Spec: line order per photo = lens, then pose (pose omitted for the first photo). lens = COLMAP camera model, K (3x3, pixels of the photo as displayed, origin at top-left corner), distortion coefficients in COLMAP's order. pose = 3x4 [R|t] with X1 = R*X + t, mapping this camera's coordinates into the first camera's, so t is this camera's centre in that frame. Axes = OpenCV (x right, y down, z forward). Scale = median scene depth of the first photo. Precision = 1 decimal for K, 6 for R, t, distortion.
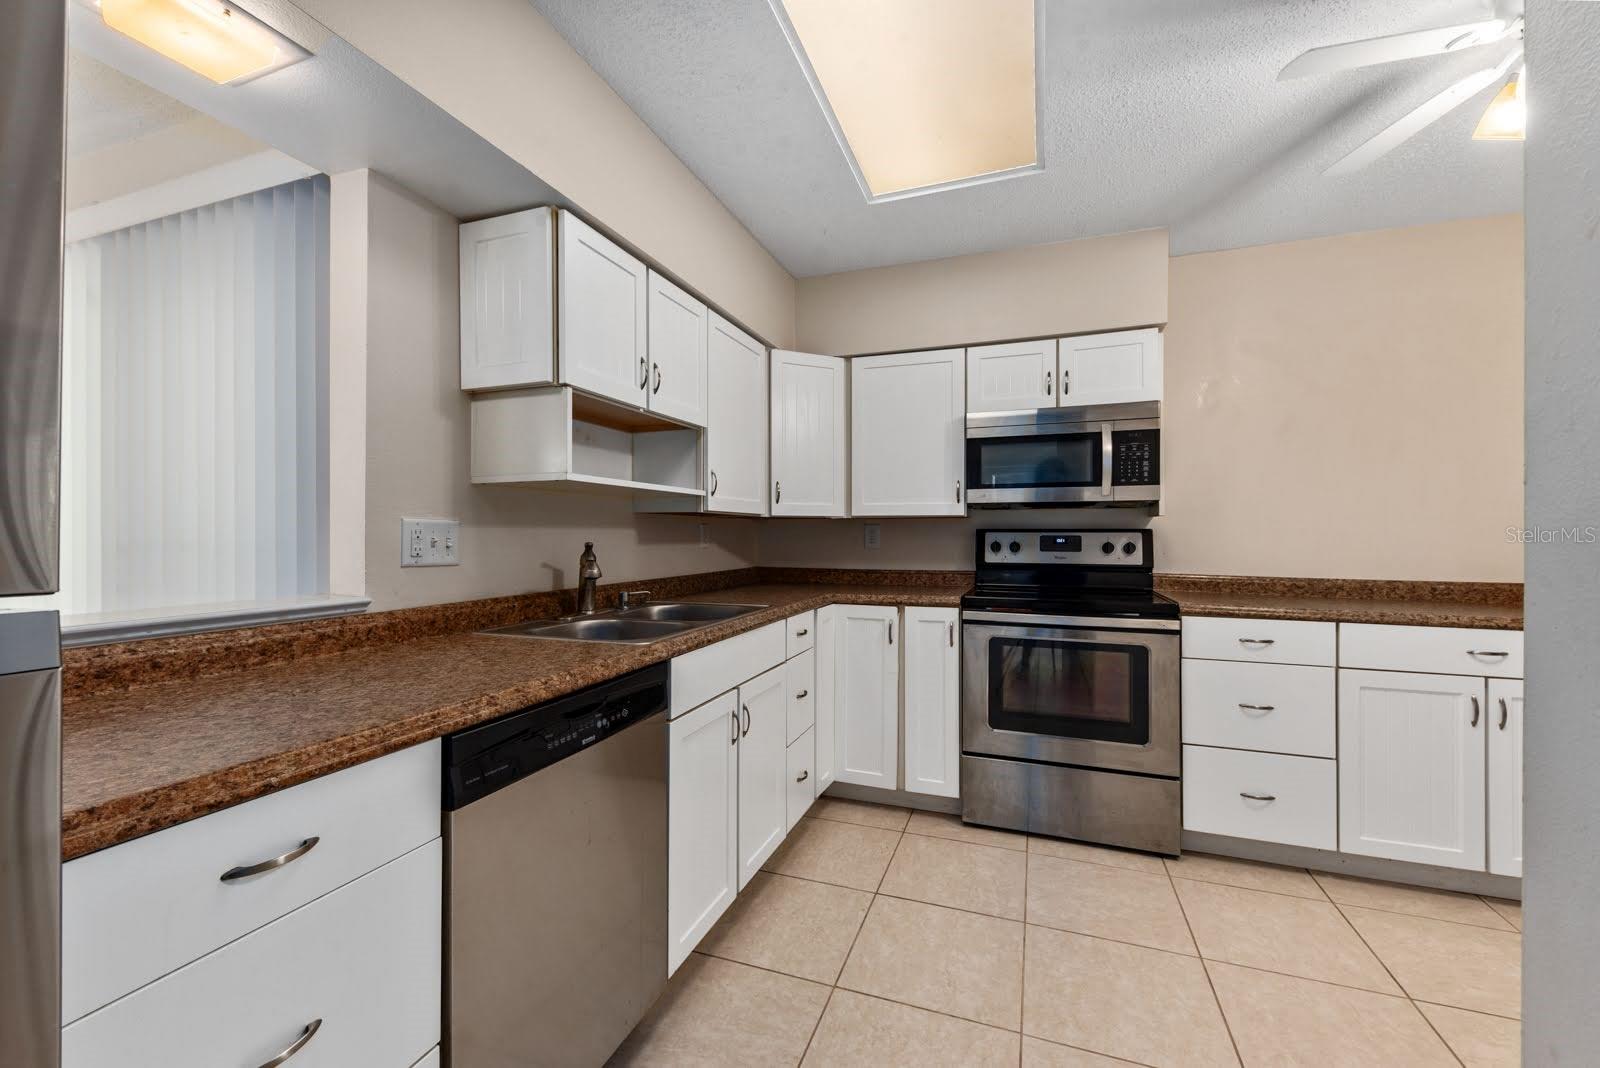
lens RADIAL K [[646.7, 0, 801.1], [0, 646.7, 530.6], [0, 0, 1]] dist [0.004831, -0.000070]
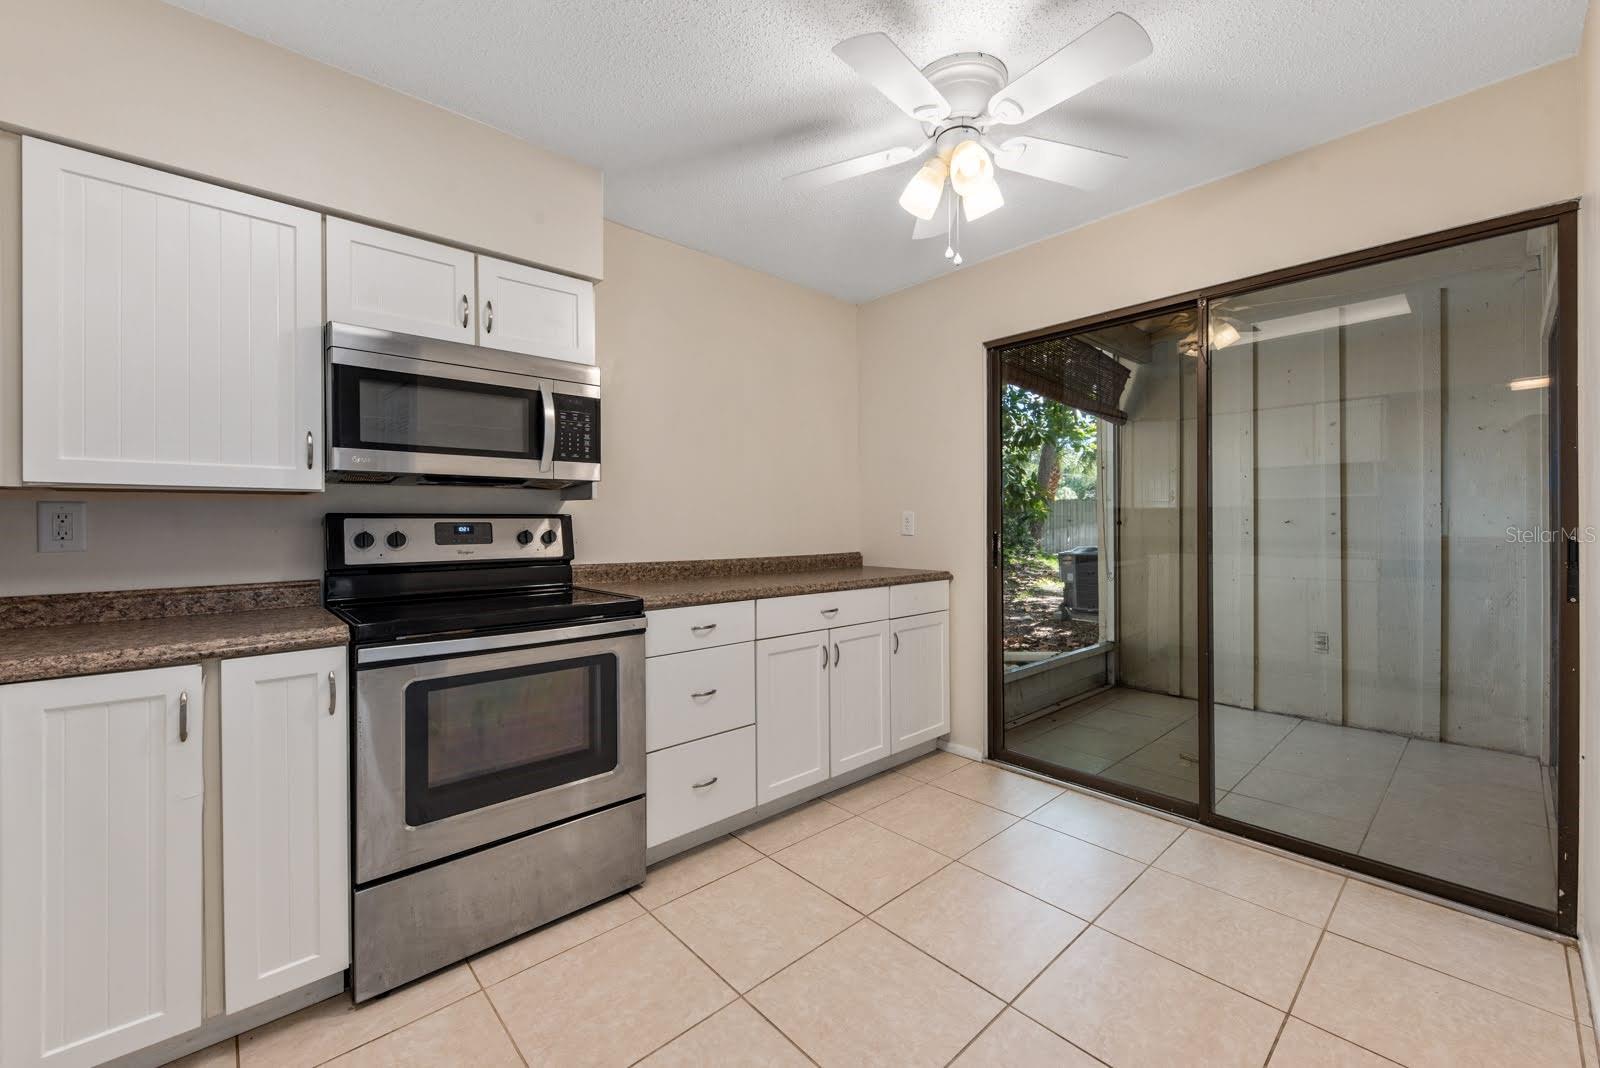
lens RADIAL K [[632.5, 0, 801.4], [0, 632.5, 523.2], [0, 0, 1]] dist [0.002366, -0.000021]
pose [[0.458487, -0.005639, 0.888683, -0.078594], [-0.000913, 0.999976, 0.006816, 0.003497], [-0.888701, -0.003936, 0.458471, 0.367326]]
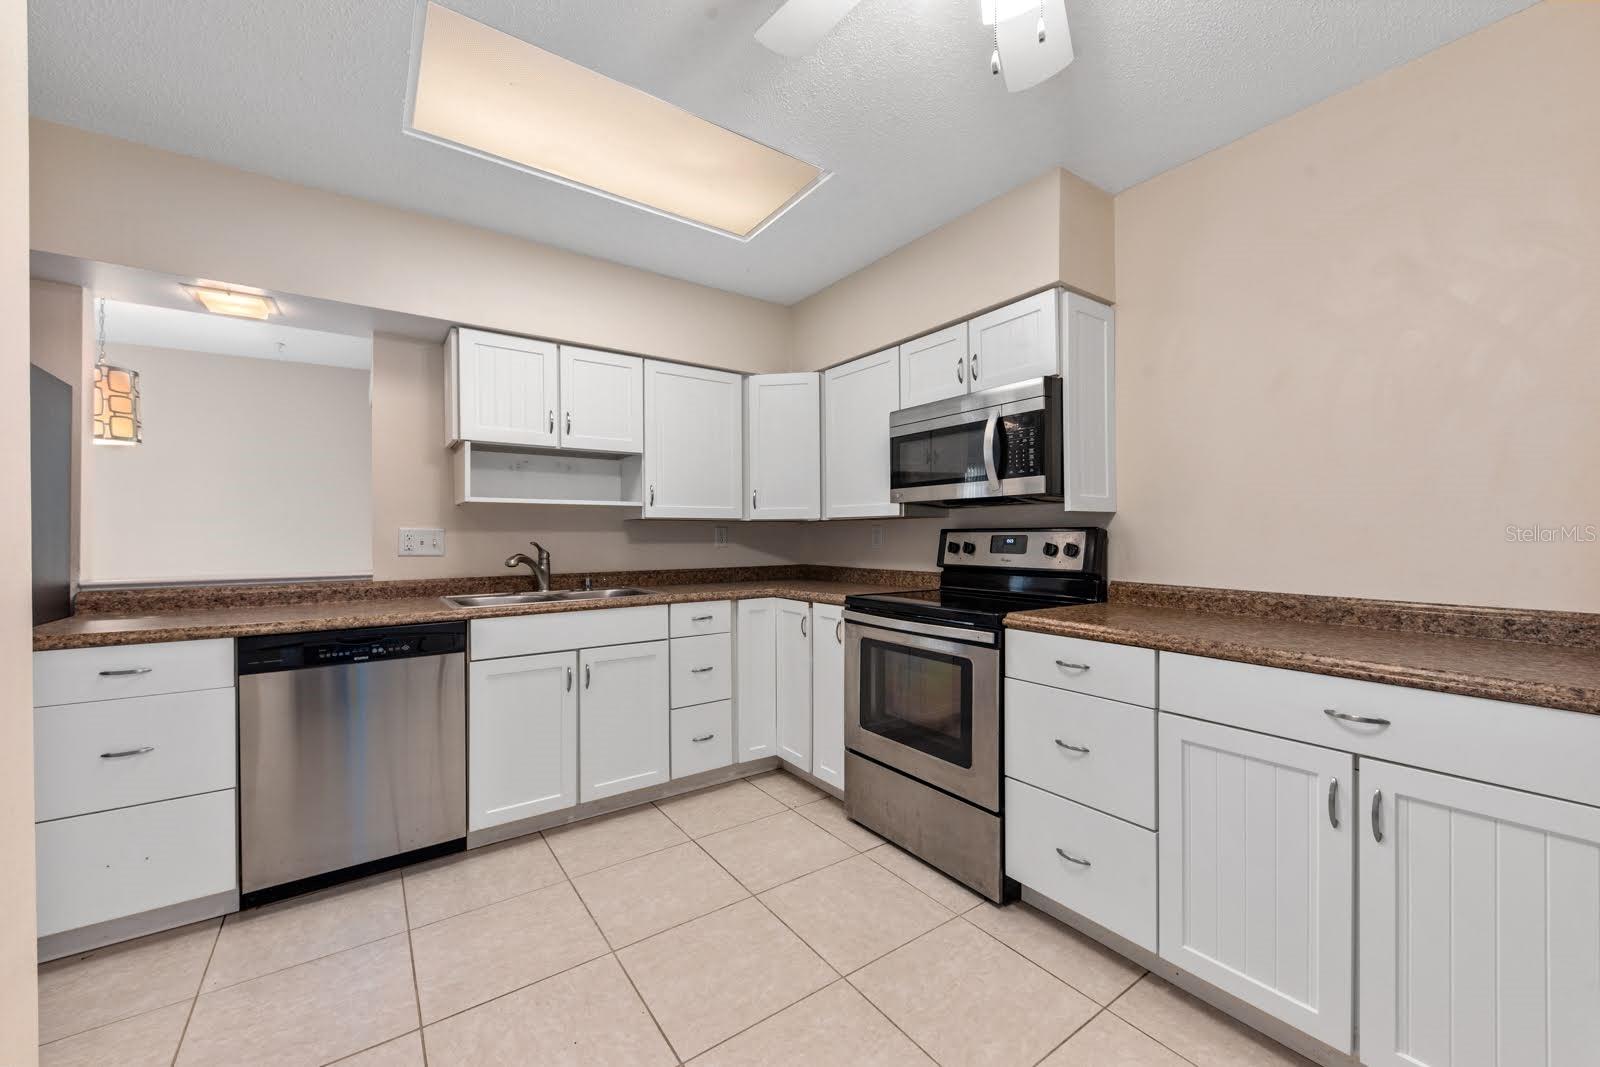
lens RADIAL K [[618.6, 0, 804.6], [0, 618.6, 538.4], [0, 0, 1]] dist [-0.000280, -0.000130]
pose [[0.825994, -0.002263, -0.563674, 0.746170], [0.007961, 0.999939, 0.007652, 0.003122], [0.563623, -0.010808, 0.825962, 0.154356]]
